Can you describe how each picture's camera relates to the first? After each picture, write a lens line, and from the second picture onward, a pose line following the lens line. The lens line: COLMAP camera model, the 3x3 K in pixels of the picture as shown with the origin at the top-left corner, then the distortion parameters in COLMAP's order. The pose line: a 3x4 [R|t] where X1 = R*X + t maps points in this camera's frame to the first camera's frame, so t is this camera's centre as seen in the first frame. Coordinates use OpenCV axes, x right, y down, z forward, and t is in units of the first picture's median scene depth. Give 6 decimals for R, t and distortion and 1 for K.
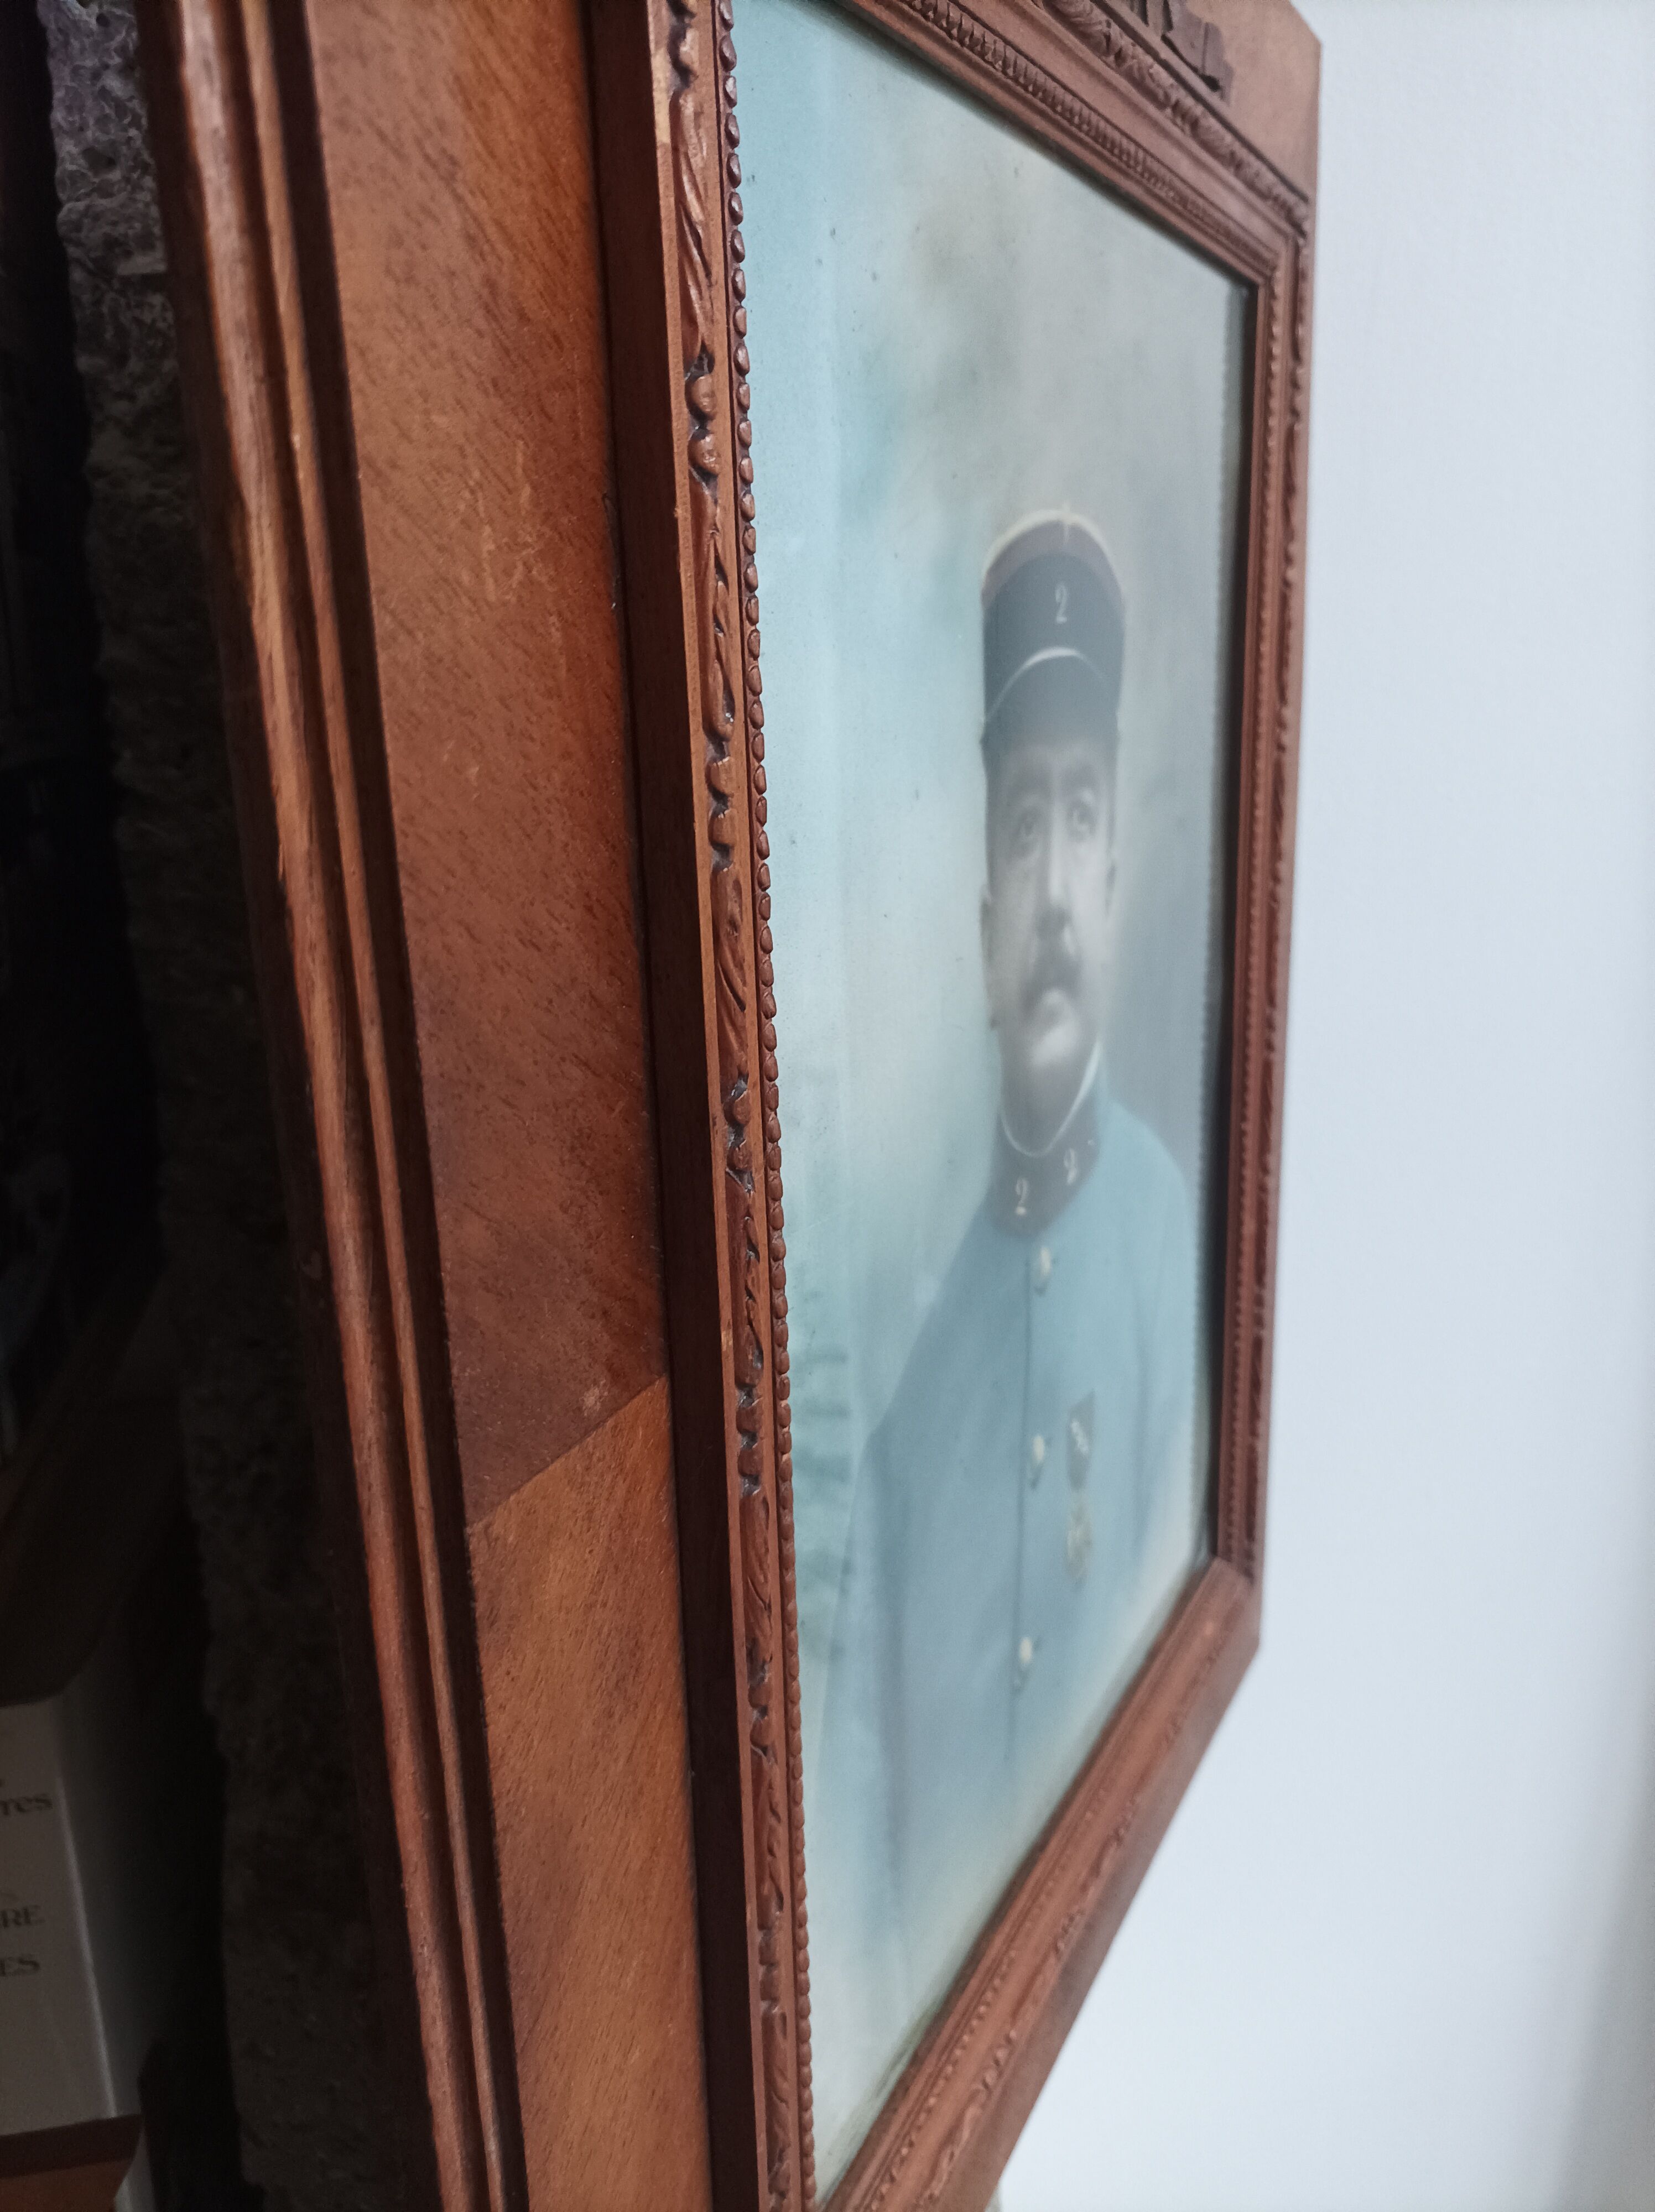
lens RADIAL K [[1681.8, 0, 833.8], [0, 1681.8, 1094.2], [0, 0, 1]] dist [-0.018307, -0.005631]
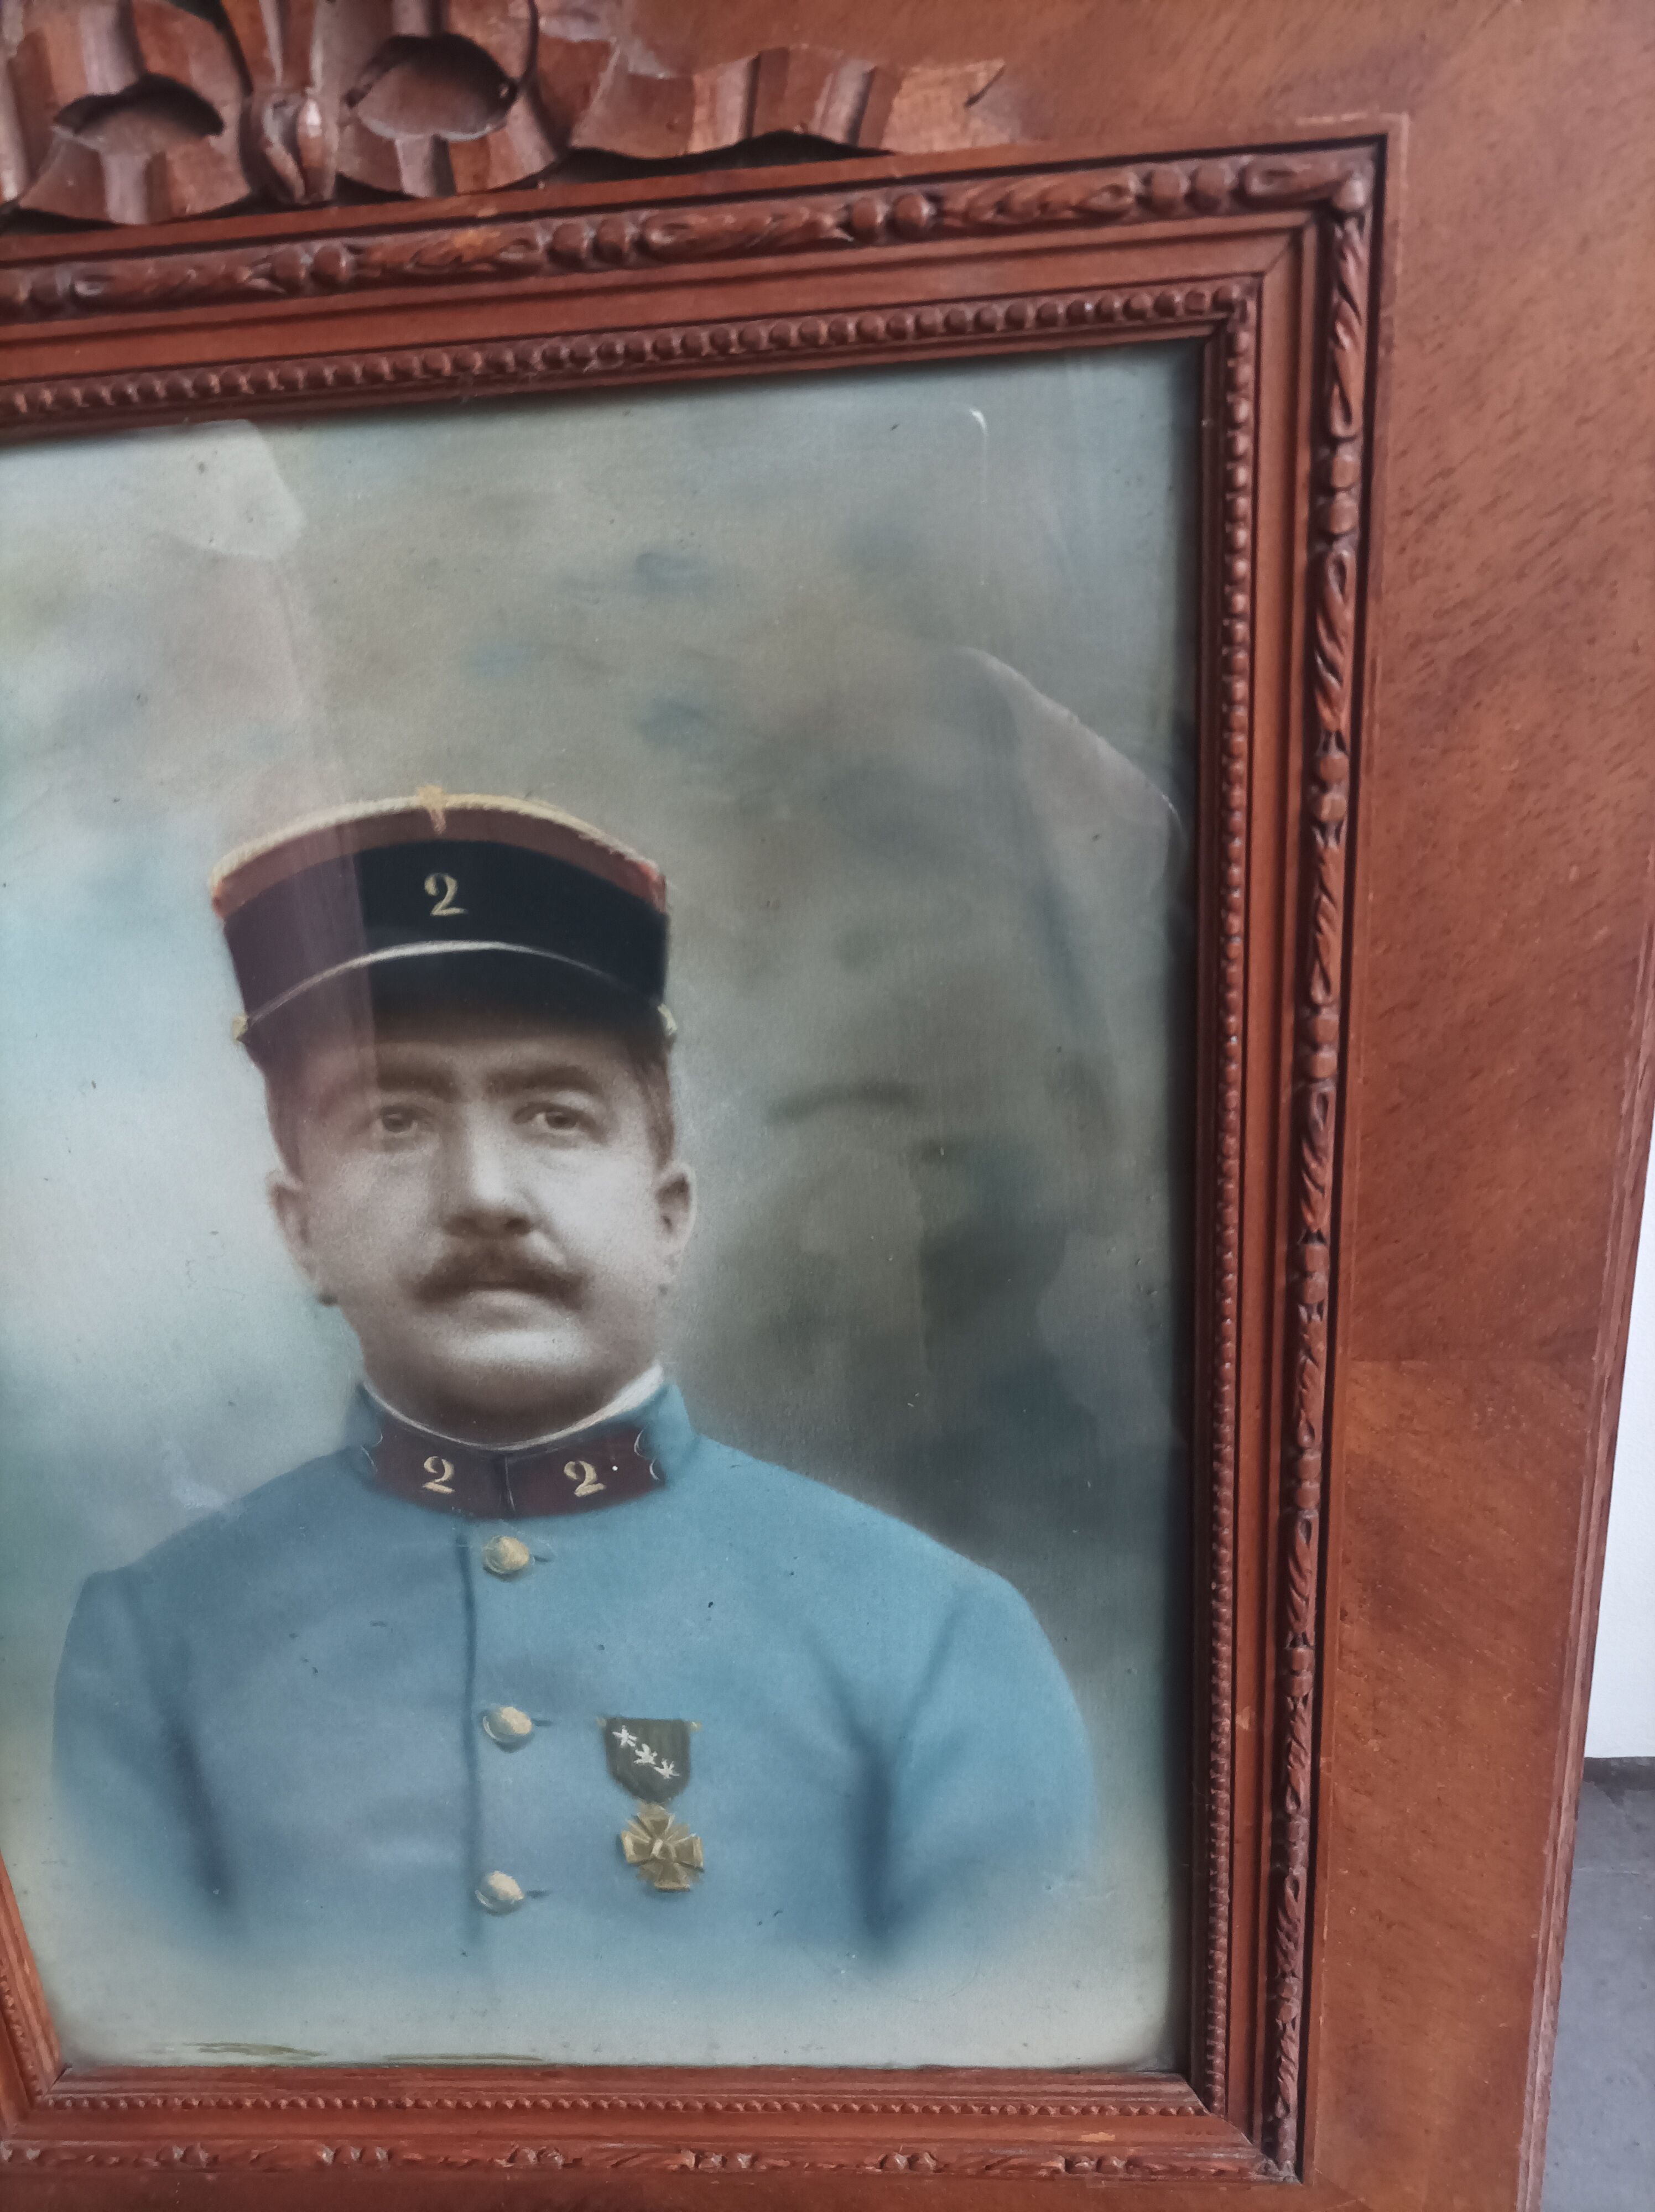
lens RADIAL K [[1725.3, 0, 834.0], [0, 1725.3, 1137.1], [0, 0, 1]] dist [0.001309, -0.000346]
pose [[0.410223, 0.329672, -0.850314, 0.973779], [-0.172751, 0.943586, 0.282492, -0.437268], [0.895474, 0.031008, 0.444032, 0.741251]]
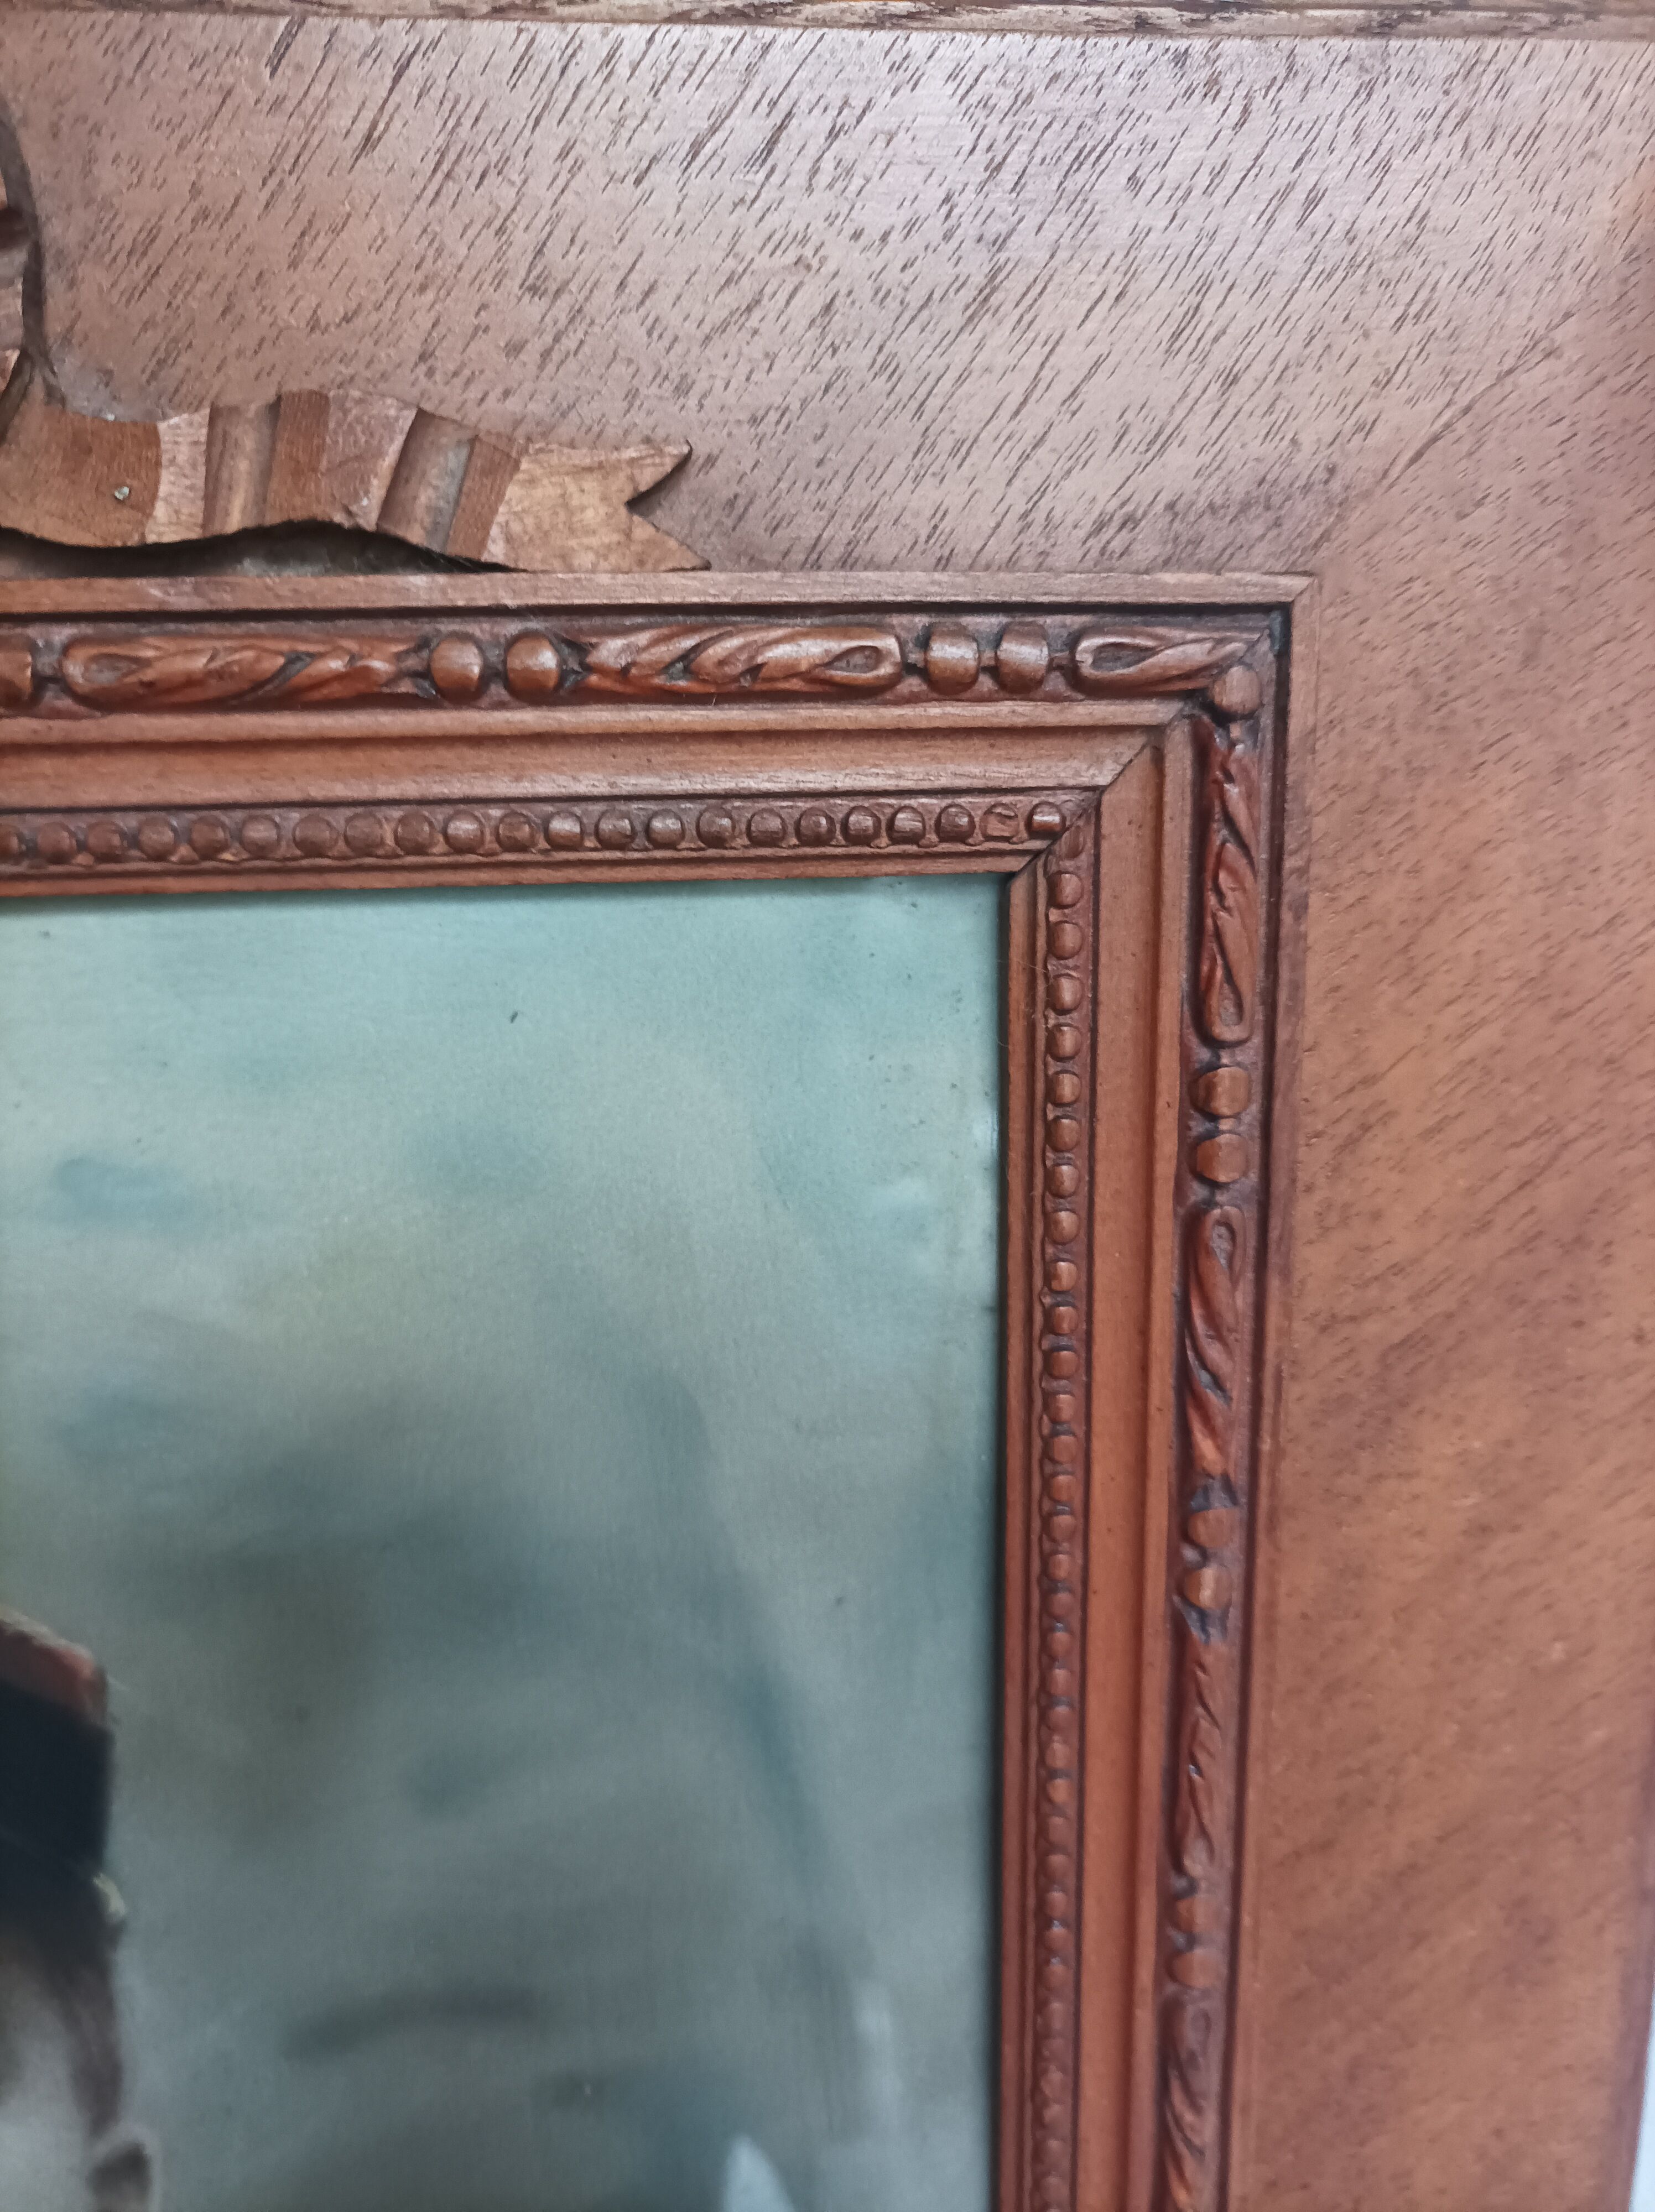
lens RADIAL K [[1681.8, 0, 833.8], [0, 1681.8, 1094.2], [0, 0, 1]] dist [-0.018307, -0.005631]
pose [[0.554401, 0.171547, -0.814378, 0.654320], [-0.207652, 0.976091, 0.064249, -0.538417], [0.805928, 0.133487, 0.576768, 0.908647]]
